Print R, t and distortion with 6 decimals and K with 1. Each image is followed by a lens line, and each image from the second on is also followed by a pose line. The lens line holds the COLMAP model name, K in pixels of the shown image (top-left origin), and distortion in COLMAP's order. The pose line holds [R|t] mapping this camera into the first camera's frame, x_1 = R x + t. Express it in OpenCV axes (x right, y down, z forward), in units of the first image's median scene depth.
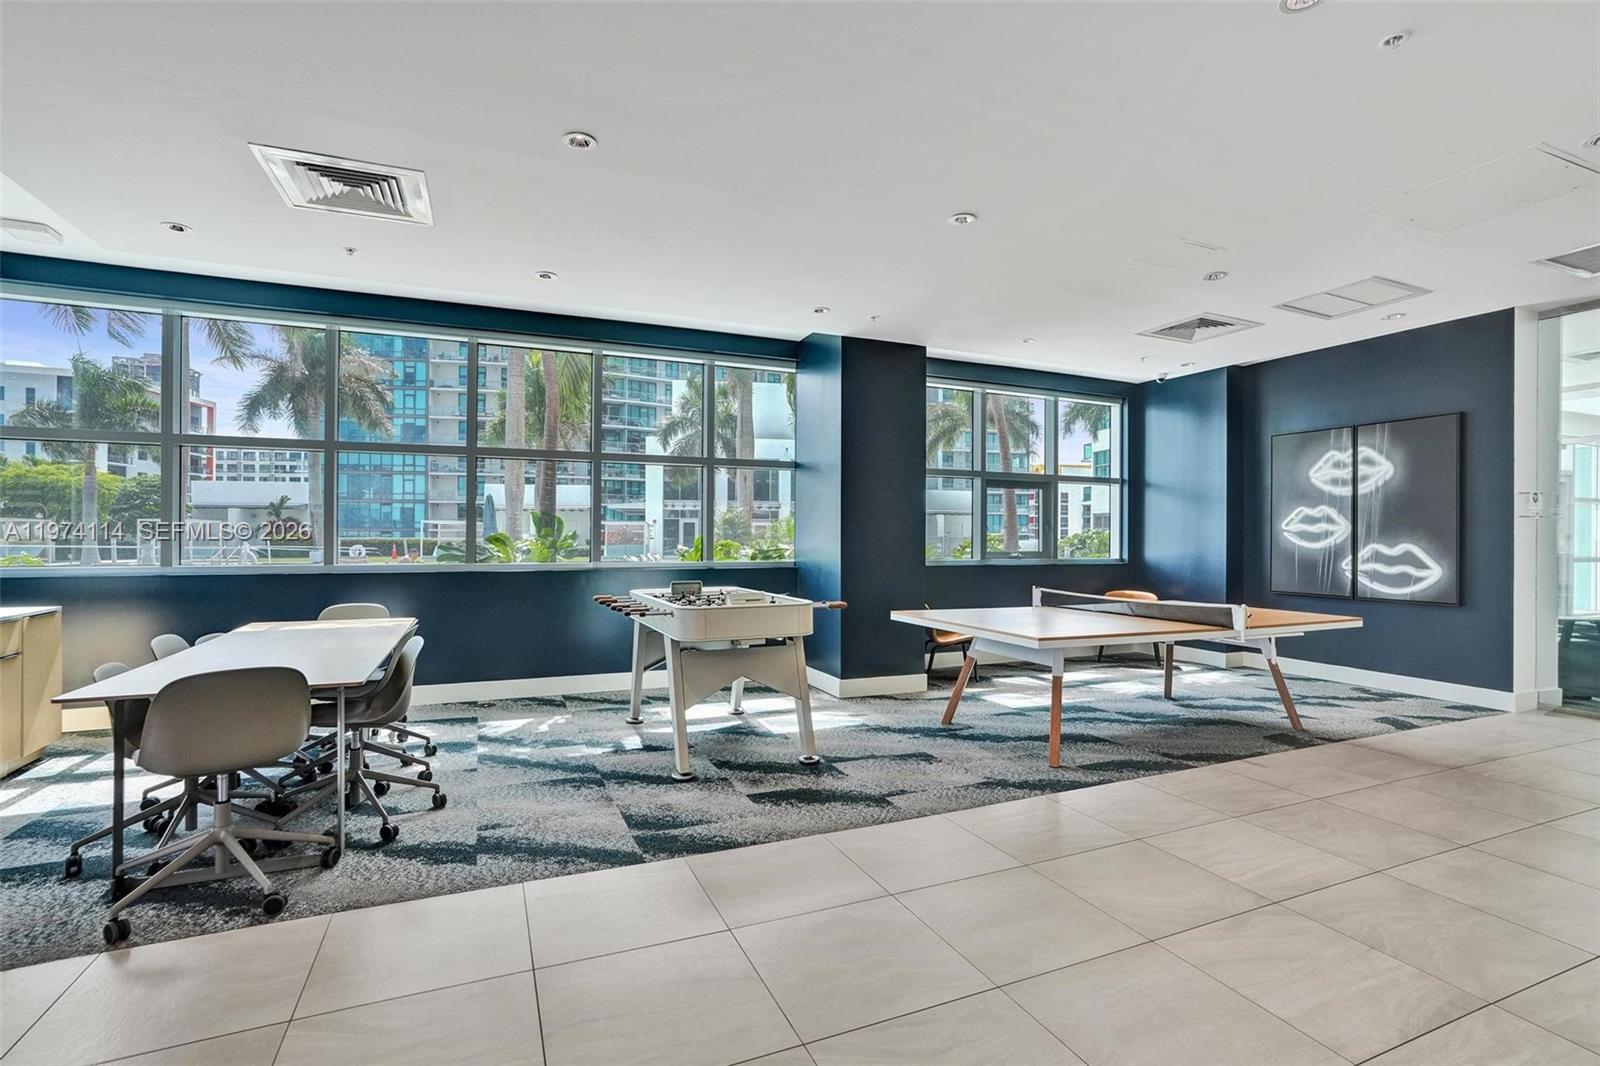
lens RADIAL K [[743.0, 0, 796.9], [0, 743.0, 544.7], [0, 0, 1]] dist [-0.028995, 0.001494]
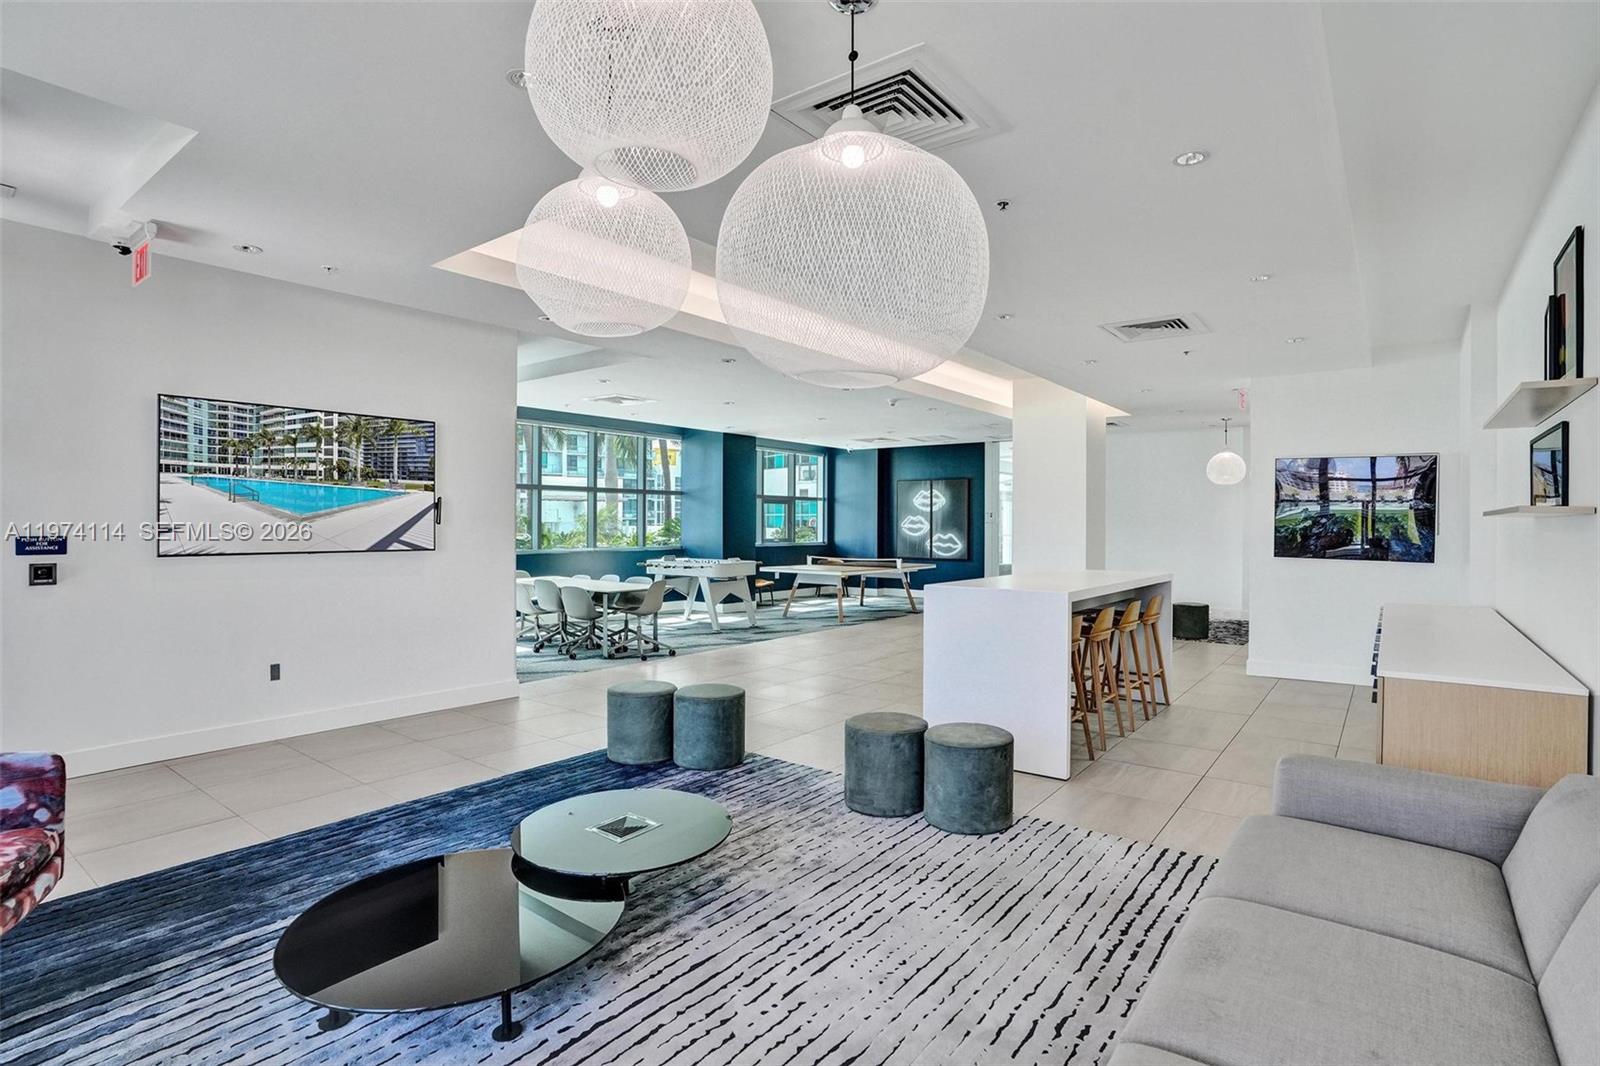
lens RADIAL K [[803.6, 0, 802.2], [0, 803.6, 527.1], [0, 0, 1]] dist [-0.002667, 0.000228]
pose [[0.870112, -0.003528, 0.492841, -0.728161], [0.005456, 0.999982, -0.002476, -0.015850], [-0.492824, 0.004843, 0.870116, -0.866655]]
